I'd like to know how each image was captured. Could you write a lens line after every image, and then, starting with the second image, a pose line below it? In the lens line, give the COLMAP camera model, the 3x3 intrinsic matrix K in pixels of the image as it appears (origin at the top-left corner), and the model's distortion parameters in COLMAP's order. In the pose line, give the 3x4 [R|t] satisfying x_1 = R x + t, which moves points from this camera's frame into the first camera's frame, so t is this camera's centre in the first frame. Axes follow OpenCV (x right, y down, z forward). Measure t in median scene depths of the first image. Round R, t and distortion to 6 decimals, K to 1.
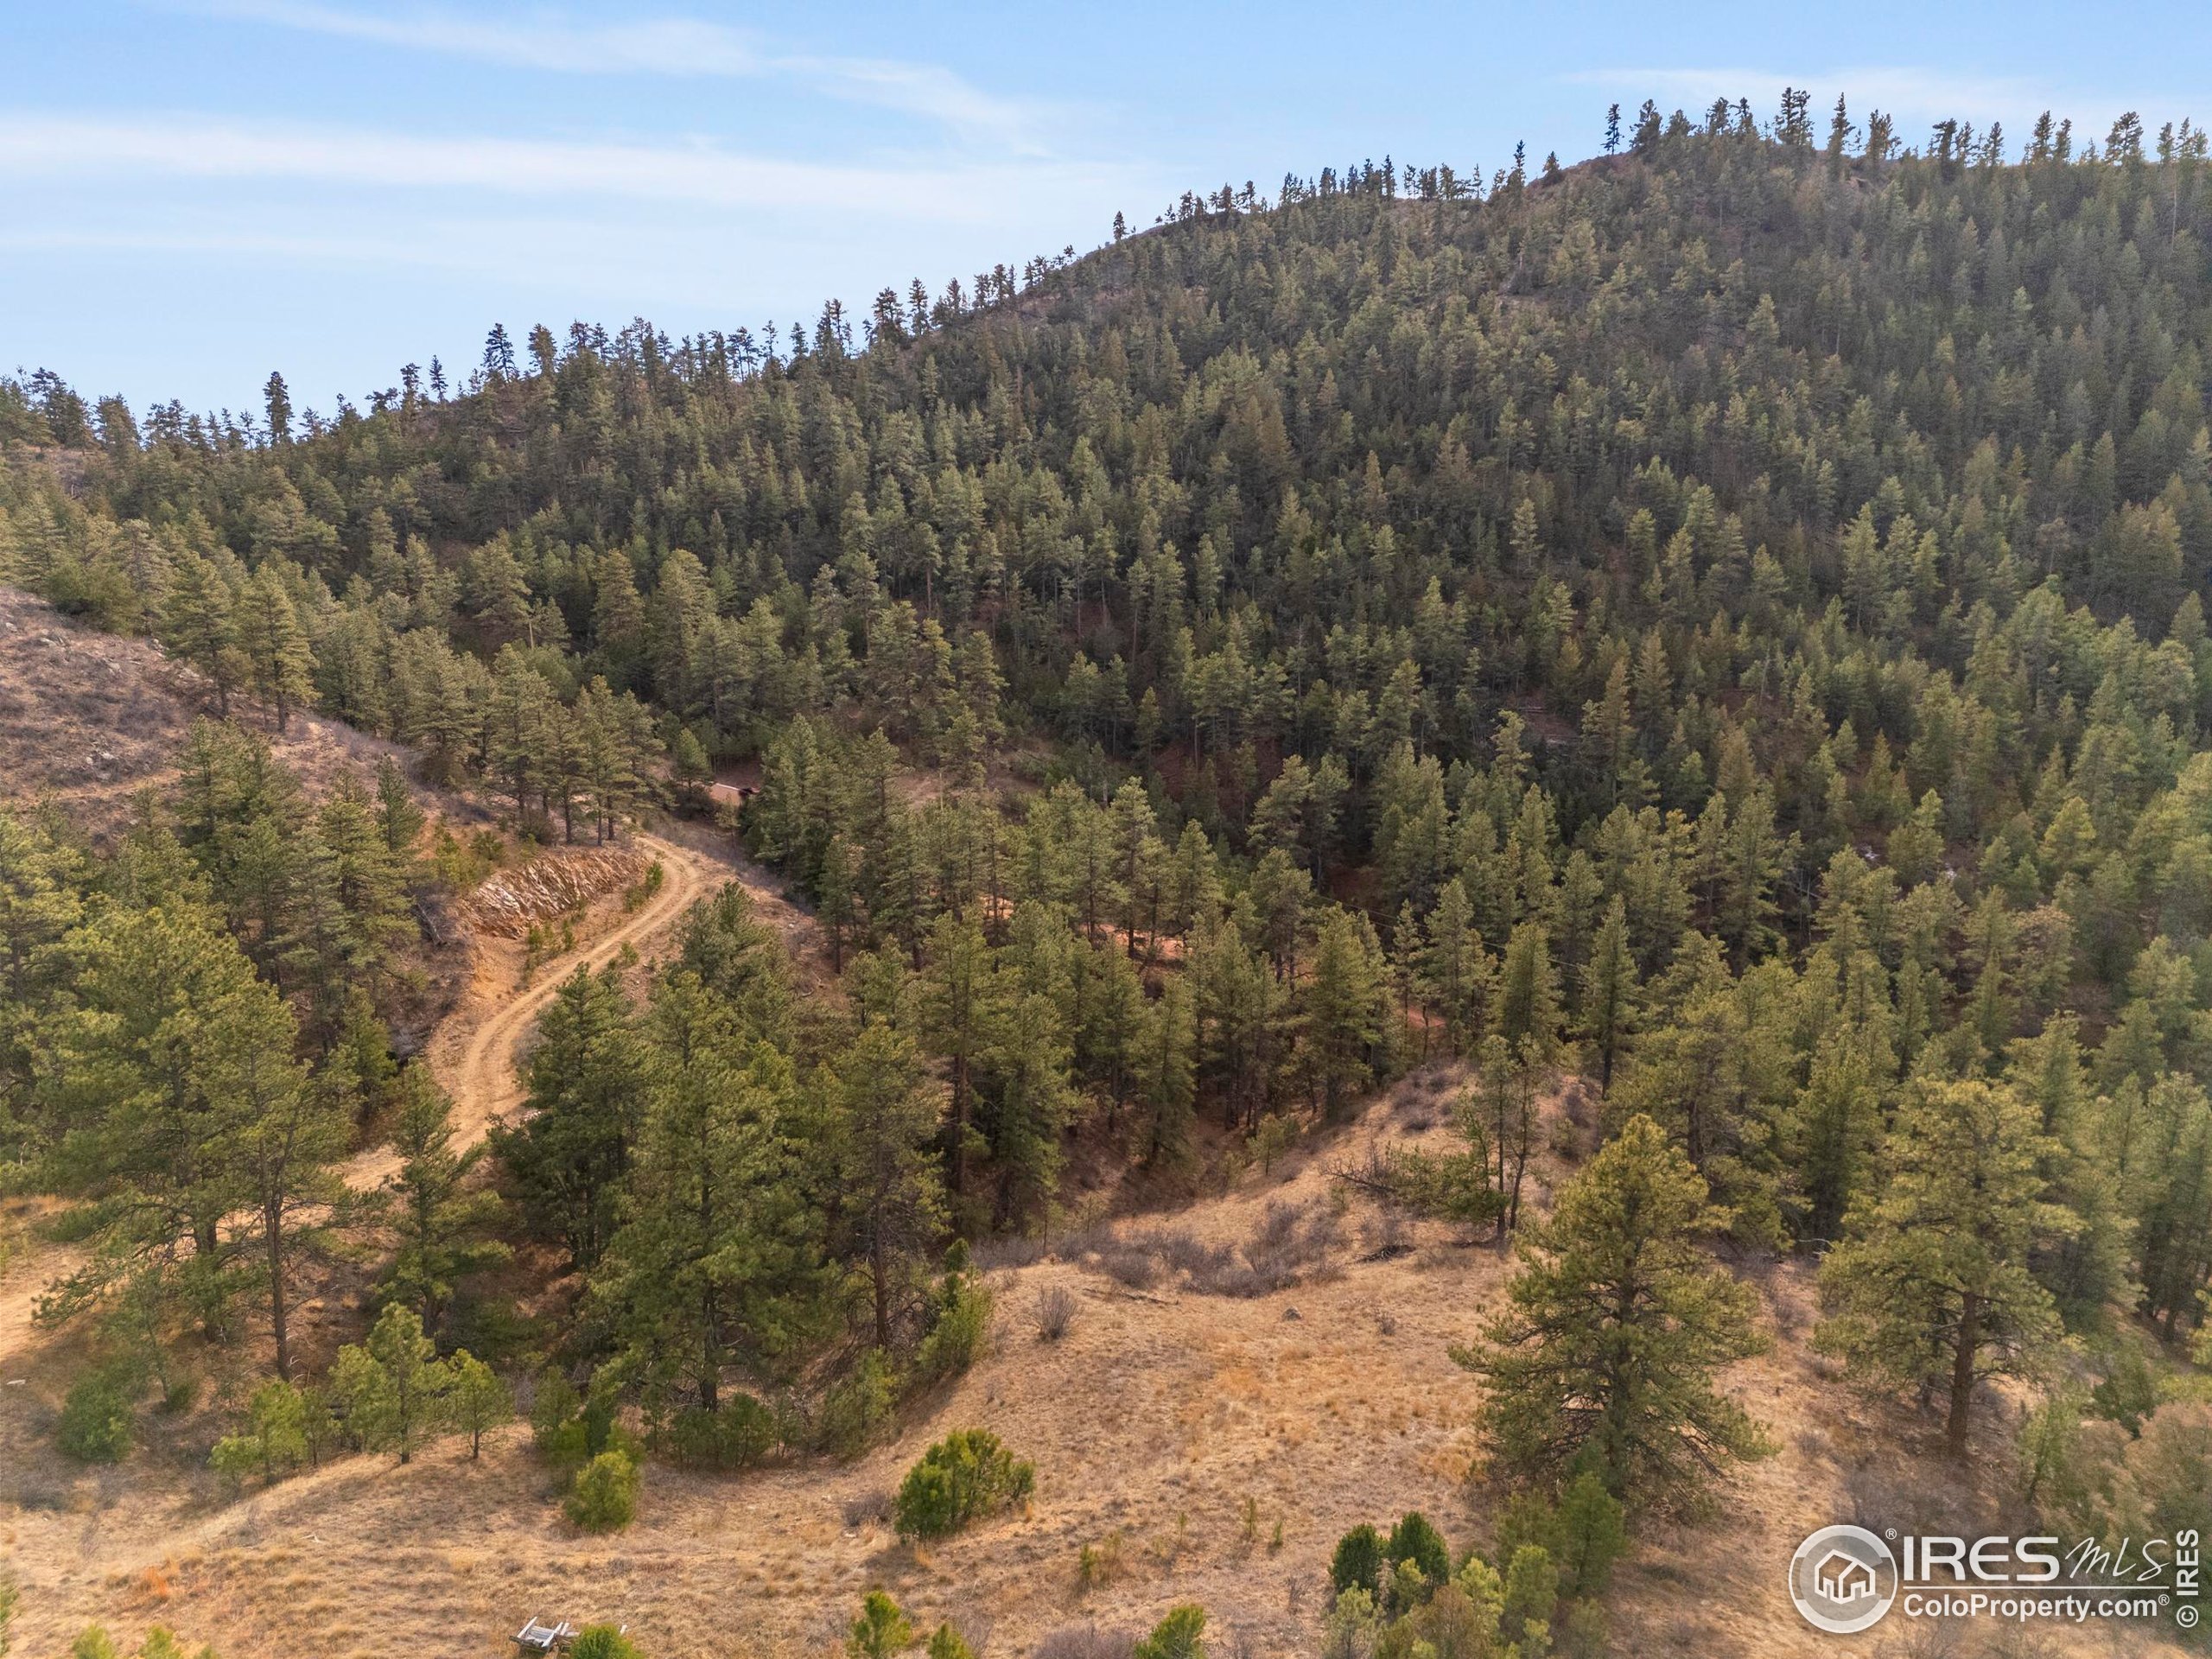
lens RADIAL K [[1634.8, 0, 1113.1], [0, 1634.8, 838.0], [0, 0, 1]] dist [0.069949, -0.053733]
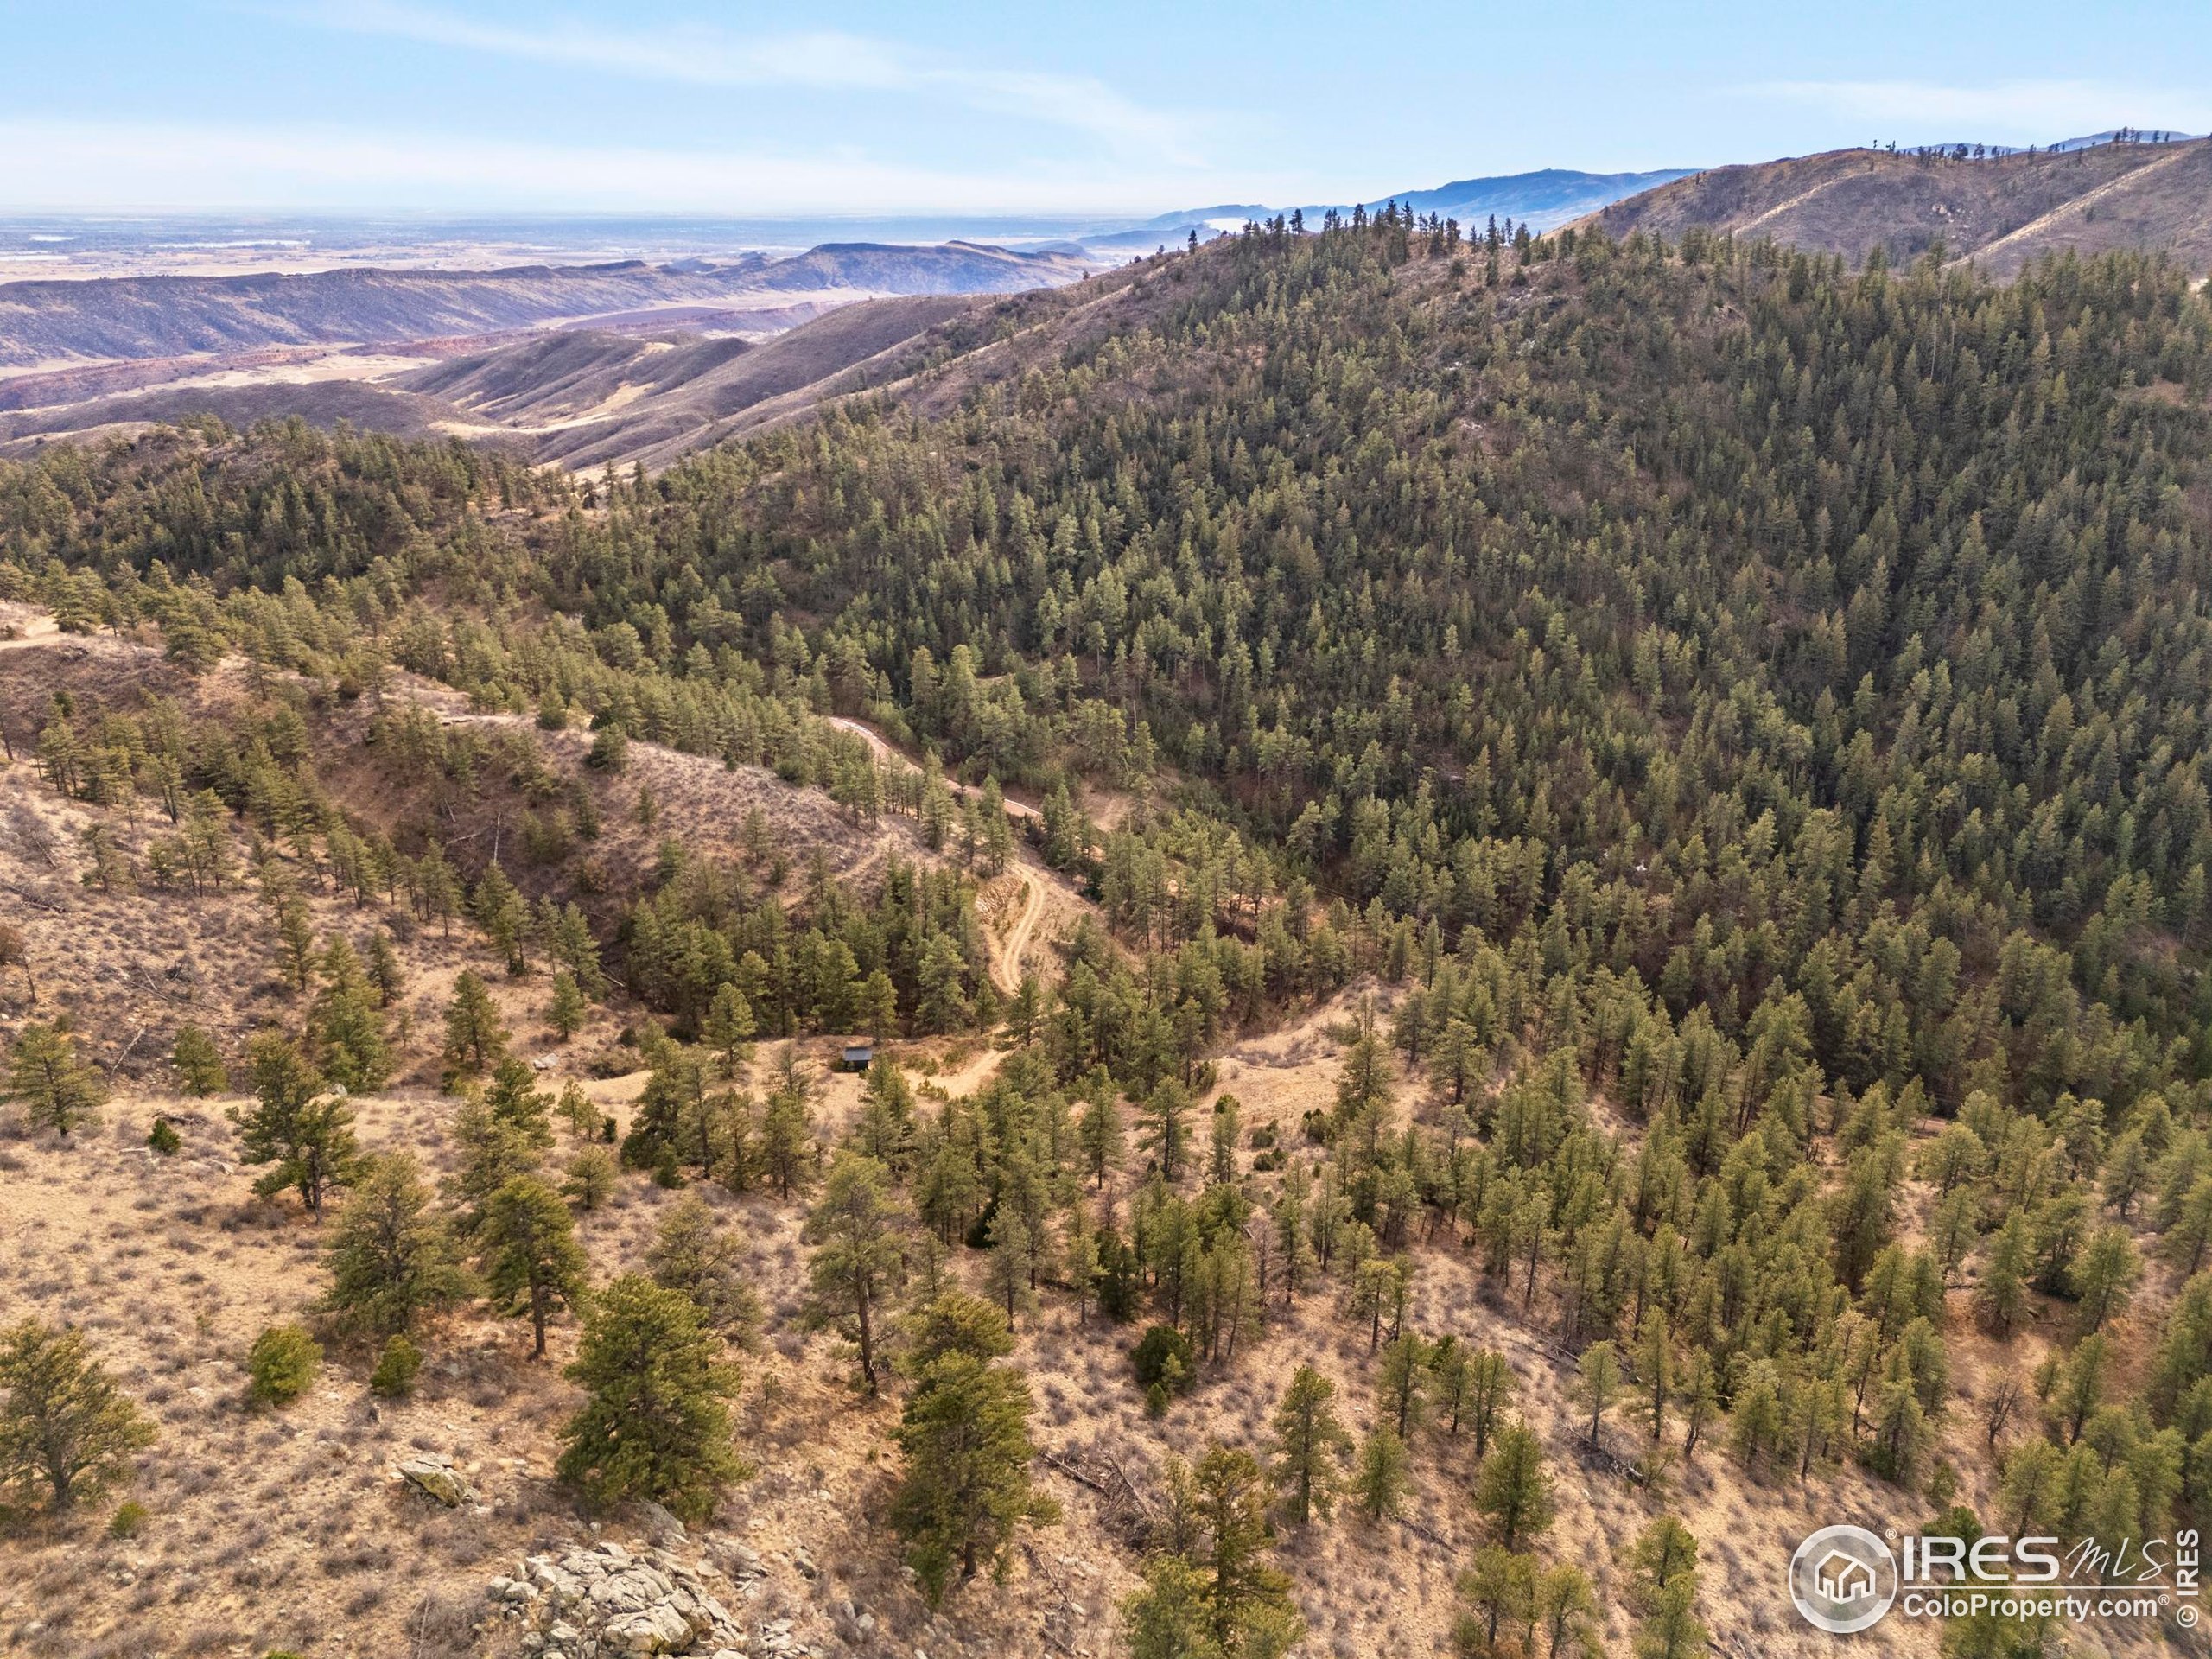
lens RADIAL K [[1588.6, 0, 1101.5], [0, 1588.6, 849.1], [0, 0, 1]] dist [0.075802, 0.000032]
pose [[0.999518, 0.008479, -0.029870, -0.080649], [-0.004469, 0.991265, 0.131813, -0.238256], [0.030727, -0.131616, 0.990824, -0.875688]]
